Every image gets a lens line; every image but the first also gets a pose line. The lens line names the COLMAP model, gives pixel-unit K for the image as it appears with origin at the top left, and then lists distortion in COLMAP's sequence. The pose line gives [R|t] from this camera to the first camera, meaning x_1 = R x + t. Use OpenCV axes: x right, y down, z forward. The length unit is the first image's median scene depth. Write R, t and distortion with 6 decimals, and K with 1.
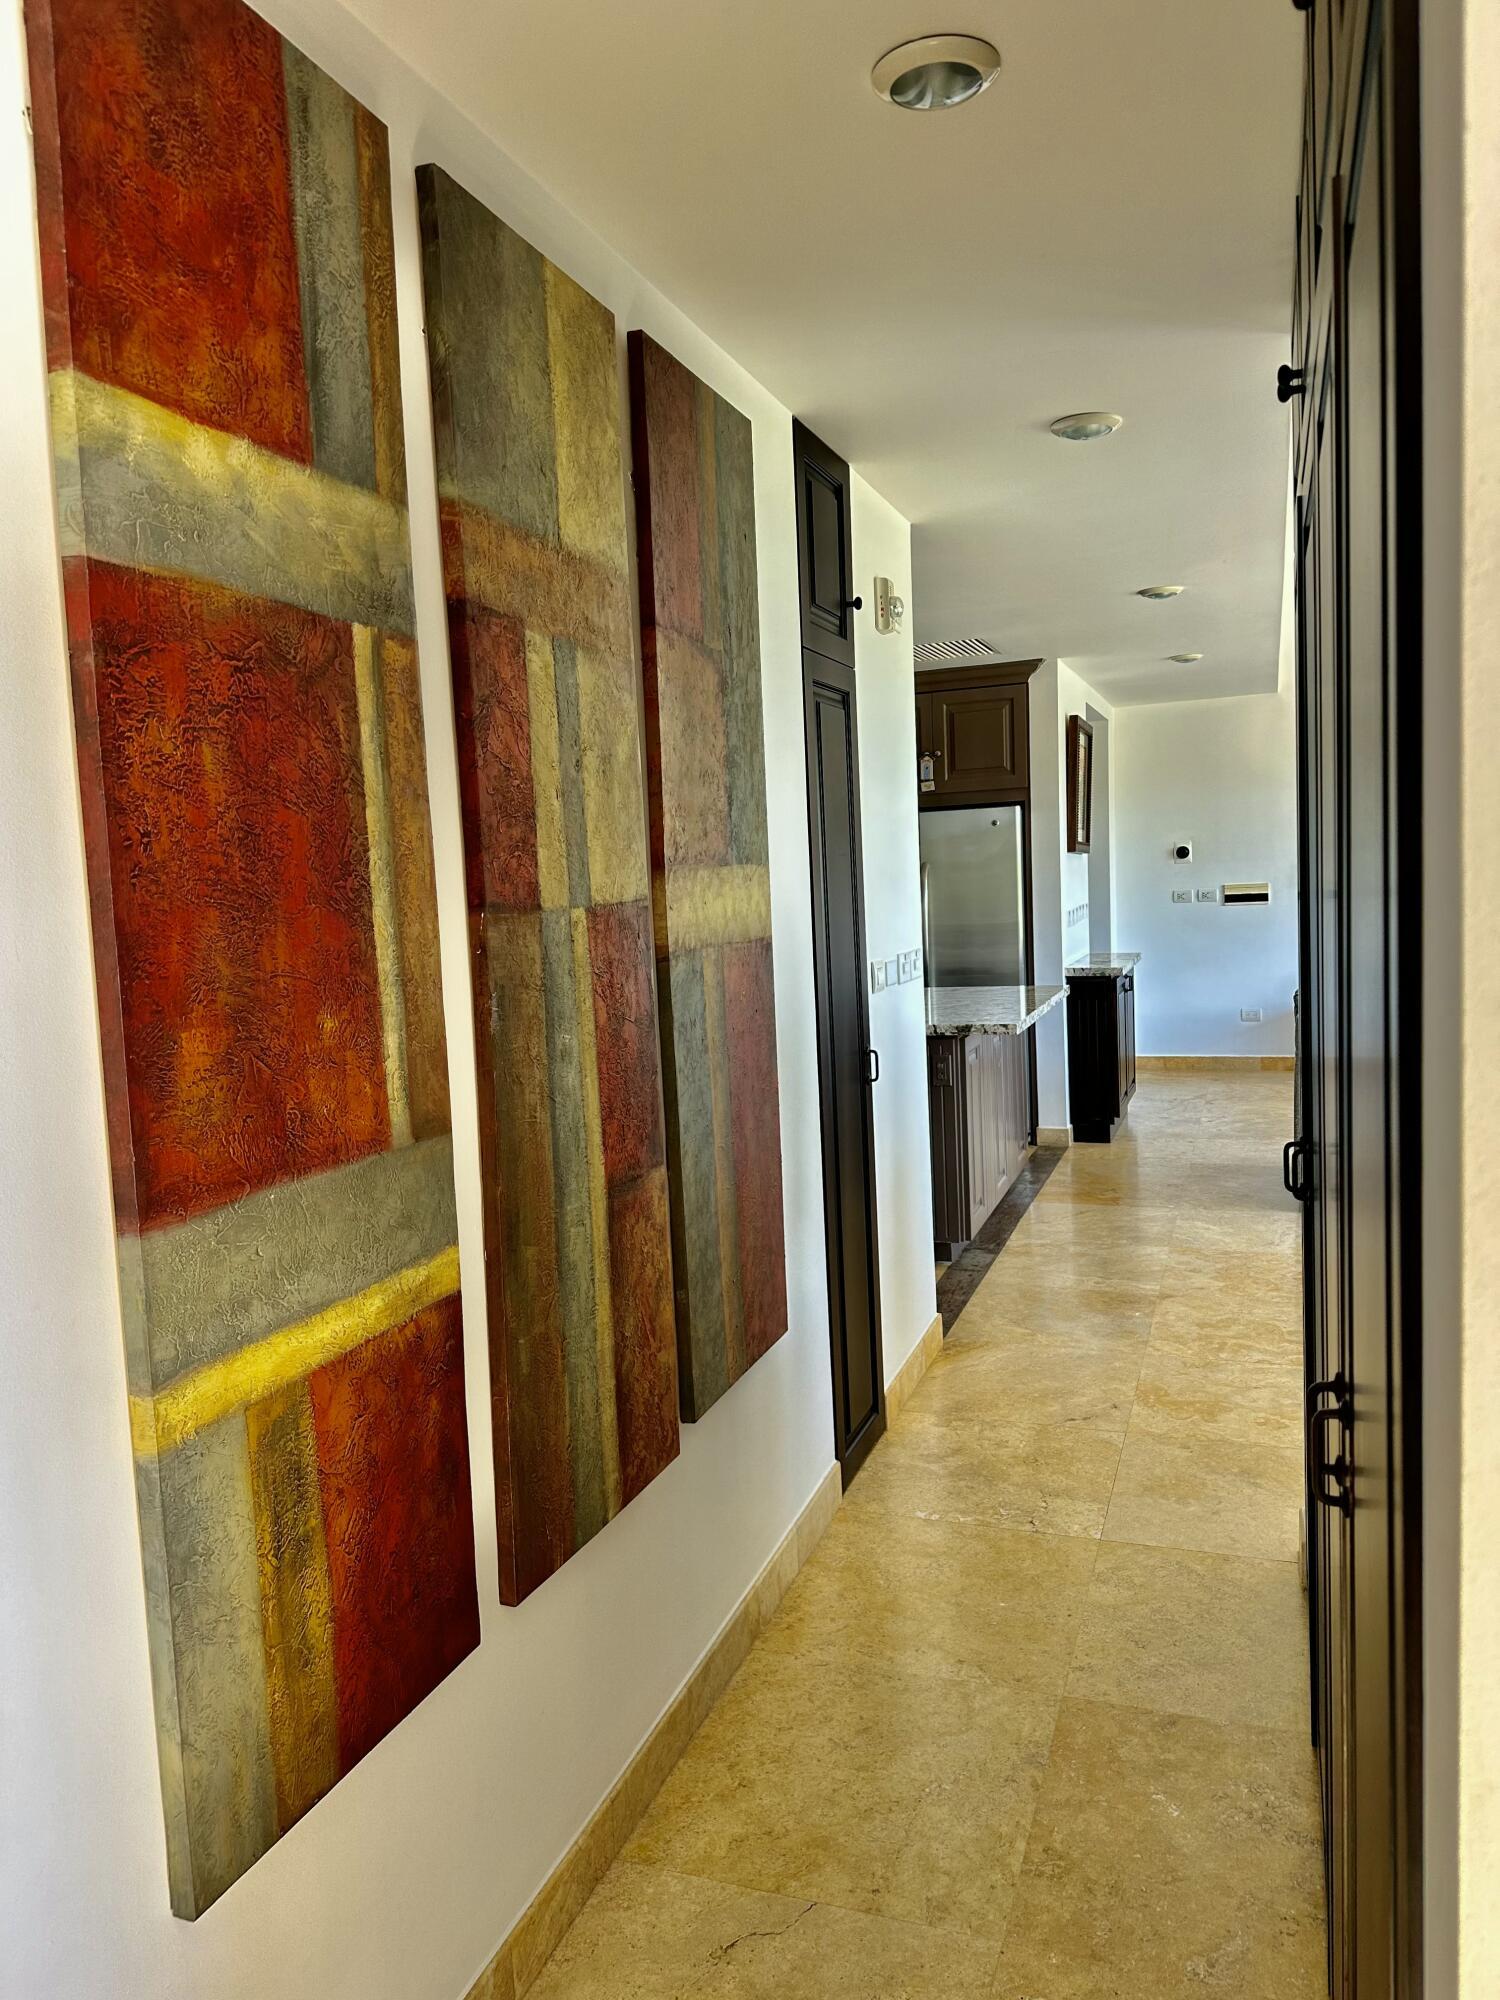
lens RADIAL K [[1402.9, 0, 750.0], [0, 1402.9, 1000.0], [0, 0, 1]] dist [0.054187, -0.062636]
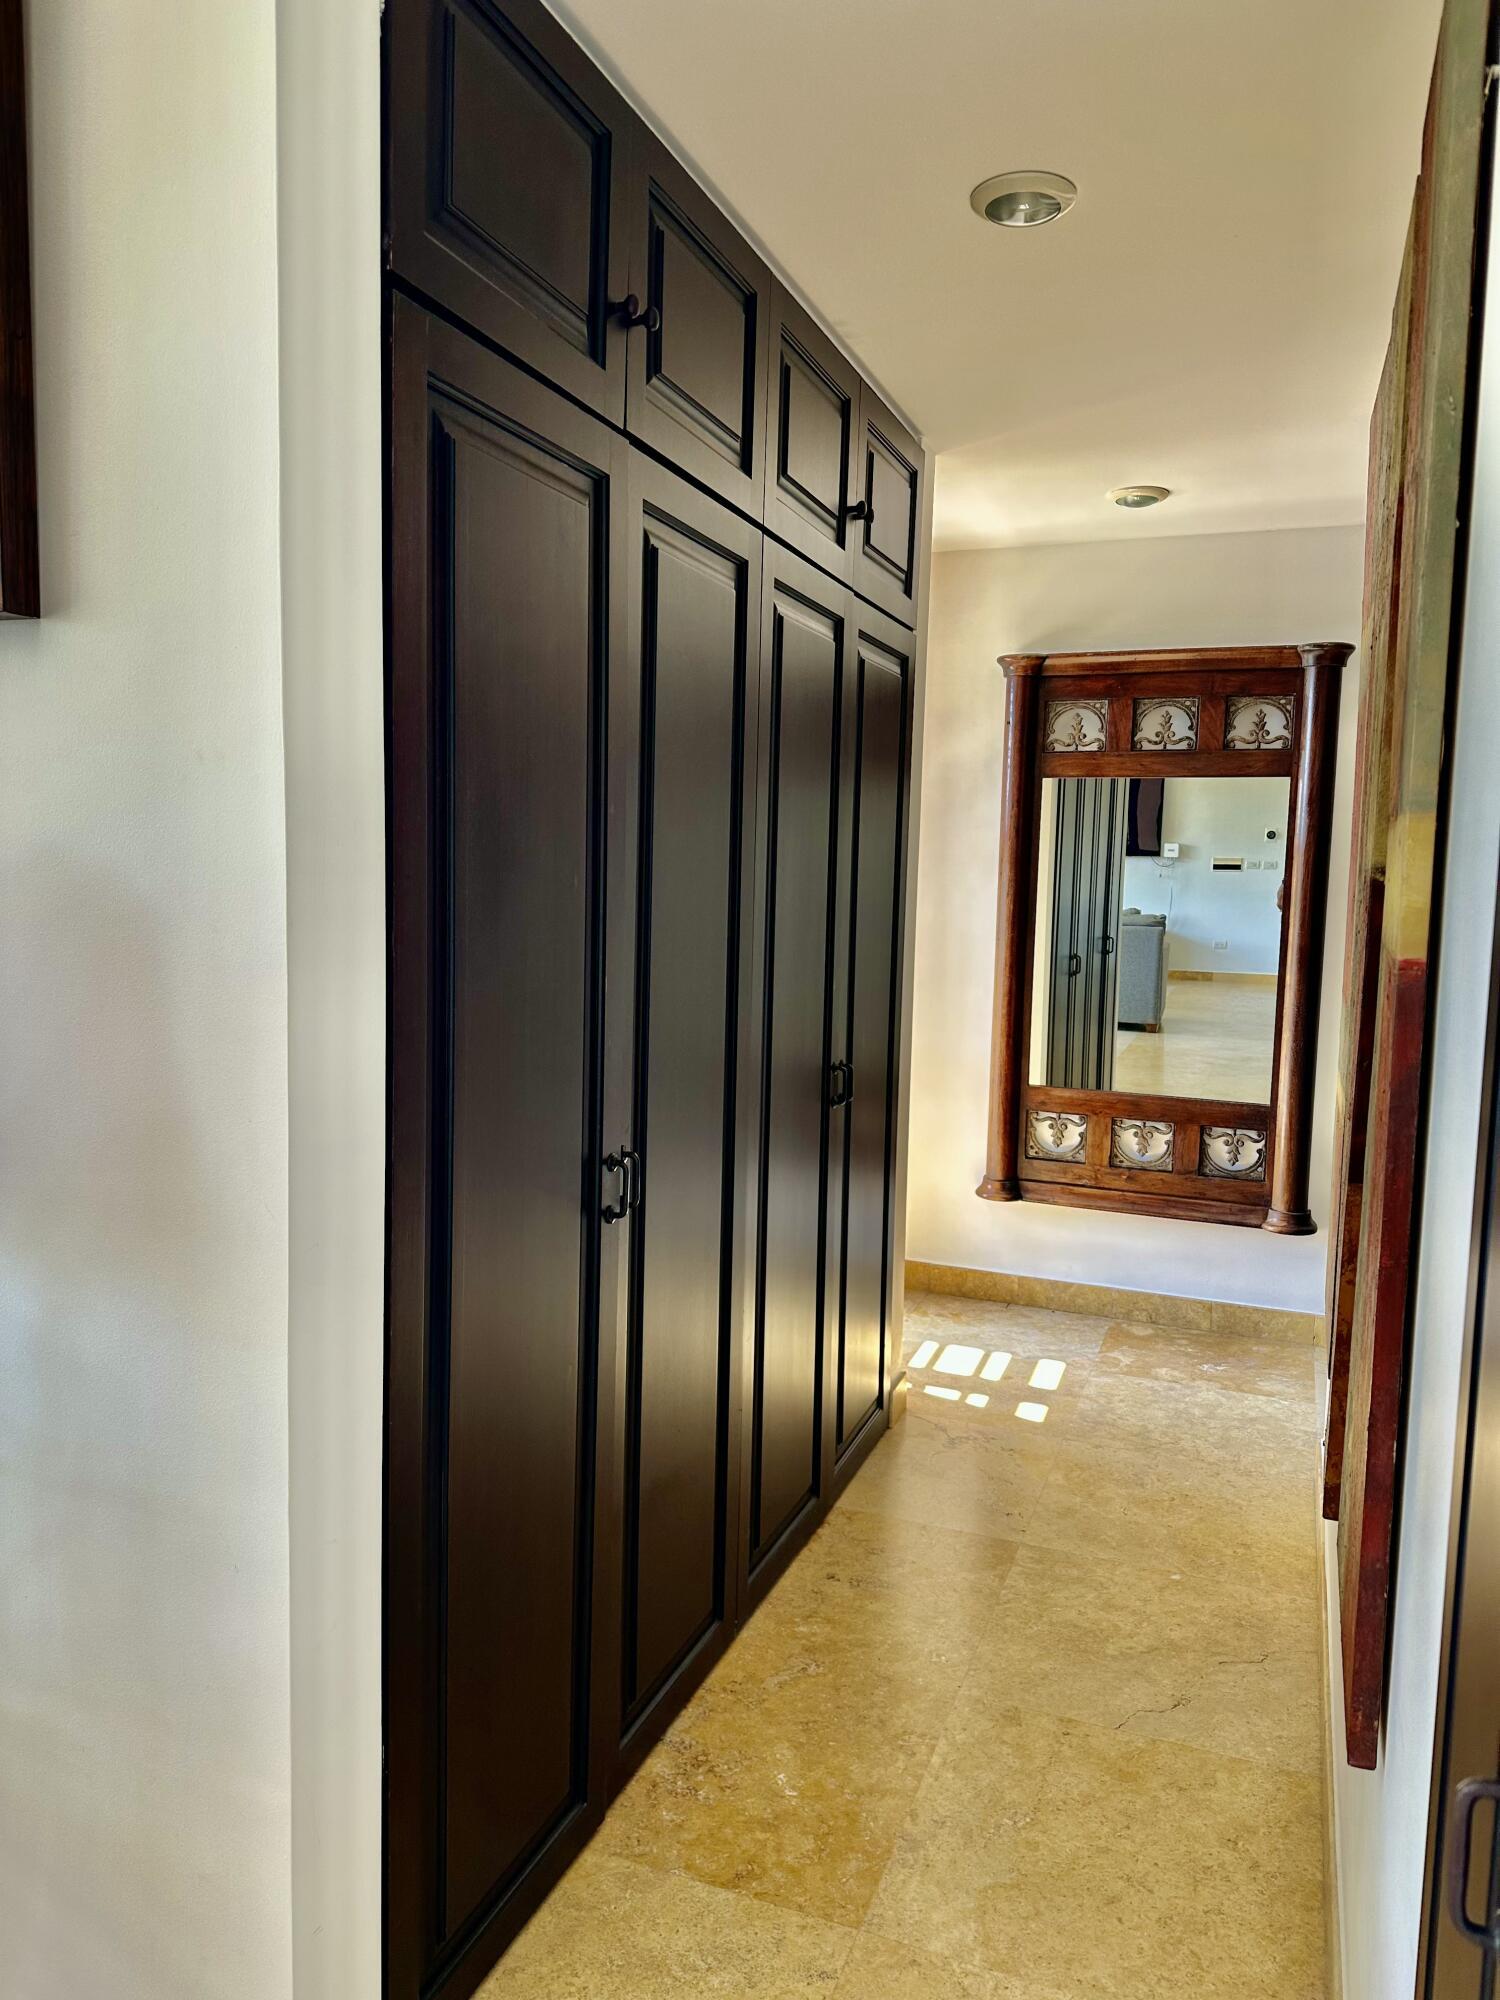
lens RADIAL K [[1402.9, 0, 750.0], [0, 1402.9, 1000.0], [0, 0, 1]] dist [0.054187, -0.062636]
pose [[-0.999578, 0.021742, 0.019259, 0.292724], [0.024836, 0.983595, 0.178672, -0.159991], [-0.015059, 0.179075, -0.983720, 1.917800]]
